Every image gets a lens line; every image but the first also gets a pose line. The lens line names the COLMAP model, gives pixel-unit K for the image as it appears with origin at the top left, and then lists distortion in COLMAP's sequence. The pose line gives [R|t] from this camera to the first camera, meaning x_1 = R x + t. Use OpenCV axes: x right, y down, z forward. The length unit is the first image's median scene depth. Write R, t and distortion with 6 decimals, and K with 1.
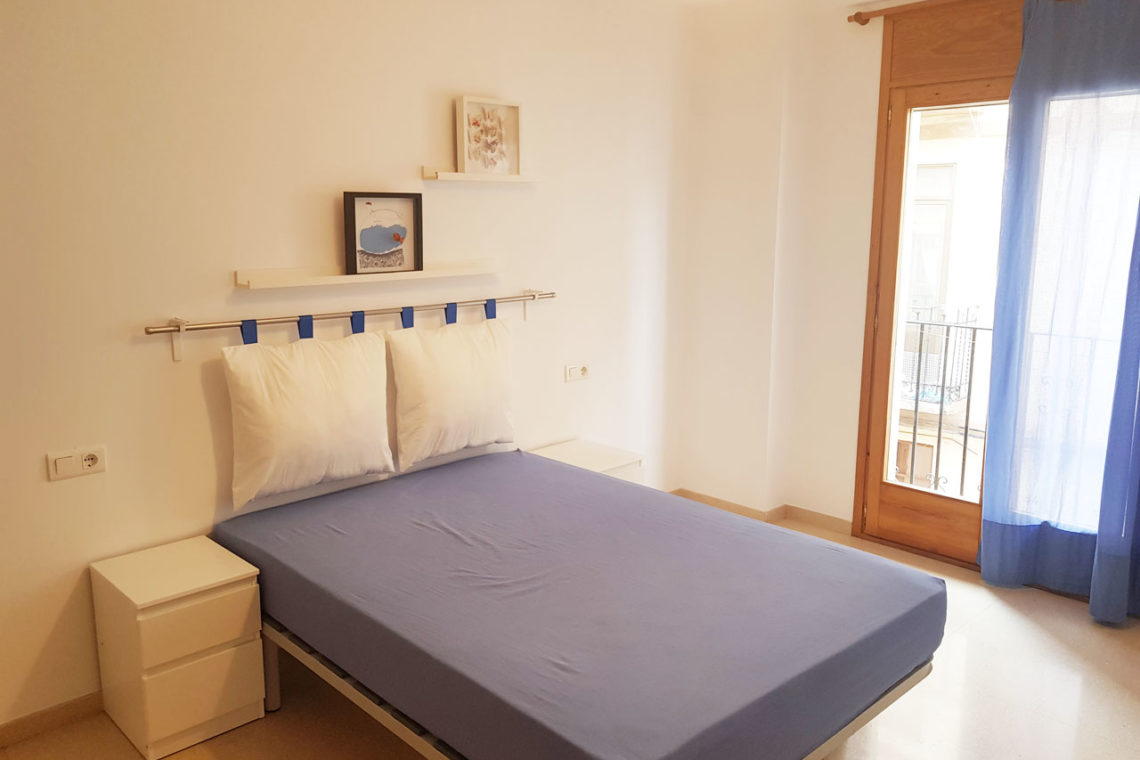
lens RADIAL K [[872.1, 0, 569.4], [0, 872.1, 377.6], [0, 0, 1]] dist [-0.007312, -0.005853]
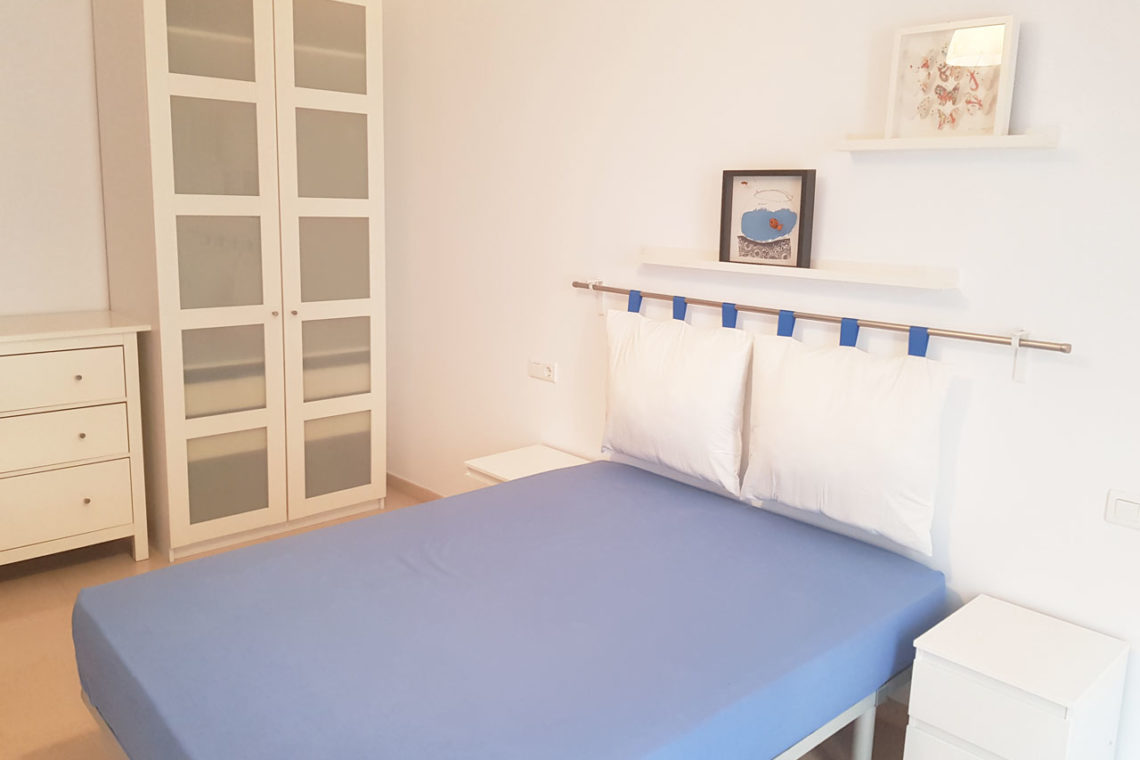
lens RADIAL K [[872.1, 0, 564.6], [0, 872.1, 352.4], [0, 0, 1]] dist [-0.007312, -0.005853]
pose [[-0.046001, 0.164439, -0.985314, 0.647139], [-0.216048, 0.961375, 0.170530, -0.141029], [0.975298, 0.220720, -0.008697, 0.836904]]
